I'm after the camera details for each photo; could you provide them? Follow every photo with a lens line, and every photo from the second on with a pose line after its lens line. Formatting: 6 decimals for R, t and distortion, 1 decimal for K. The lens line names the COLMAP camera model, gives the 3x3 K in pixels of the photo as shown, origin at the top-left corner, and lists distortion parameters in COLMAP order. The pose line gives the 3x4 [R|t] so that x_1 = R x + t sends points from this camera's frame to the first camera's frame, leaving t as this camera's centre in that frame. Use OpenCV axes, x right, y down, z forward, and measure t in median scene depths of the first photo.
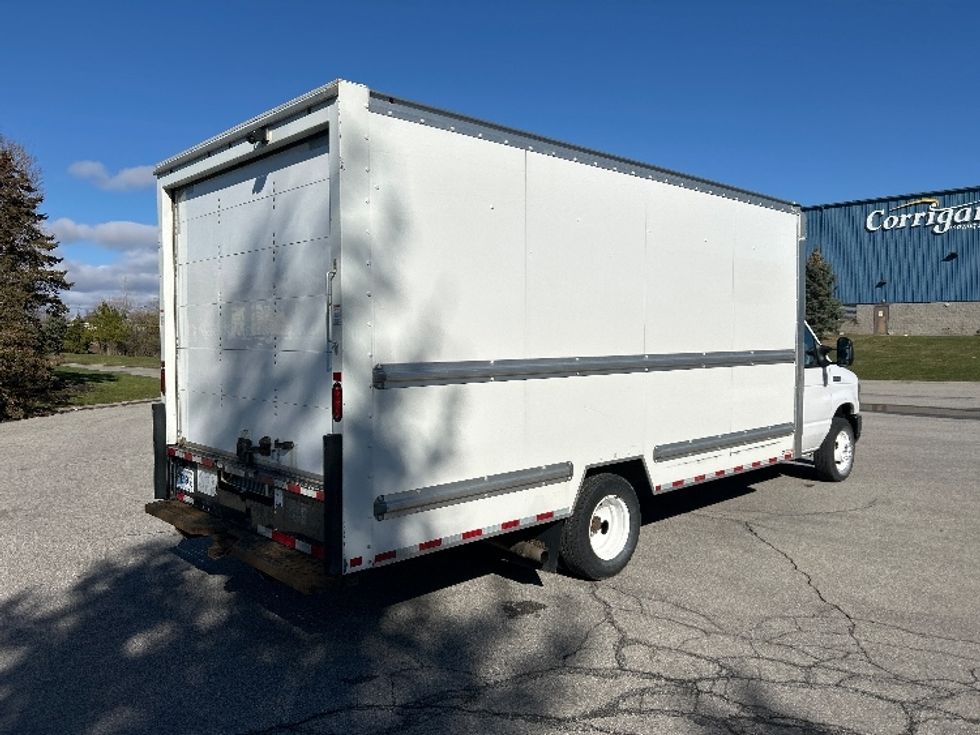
lens RADIAL K [[735.3, 0, 497.9], [0, 735.3, 361.1], [0, 0, 1]] dist [0.057989, -0.045476]
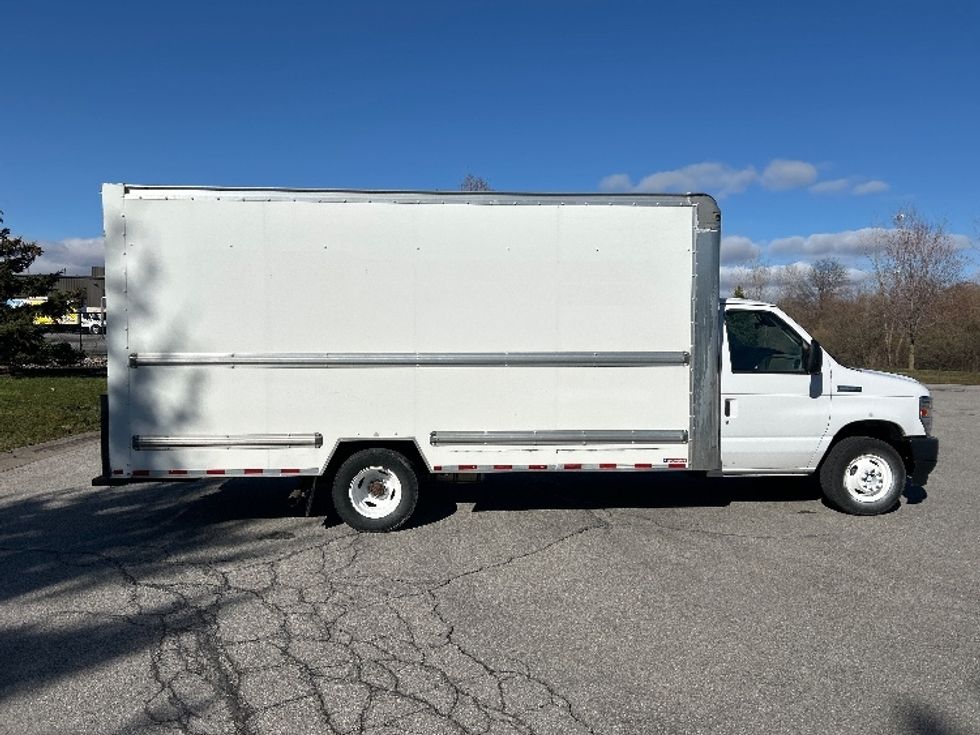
lens RADIAL K [[735.3, 0, 472.8], [0, 735.3, 335.6], [0, 0, 1]] dist [0.057989, -0.045476]
pose [[0.760420, 0.005025, -0.649412, 1.276368], [-0.019386, 0.999700, -0.014965, -0.025837], [0.649142, 0.023969, 0.760290, 0.190425]]
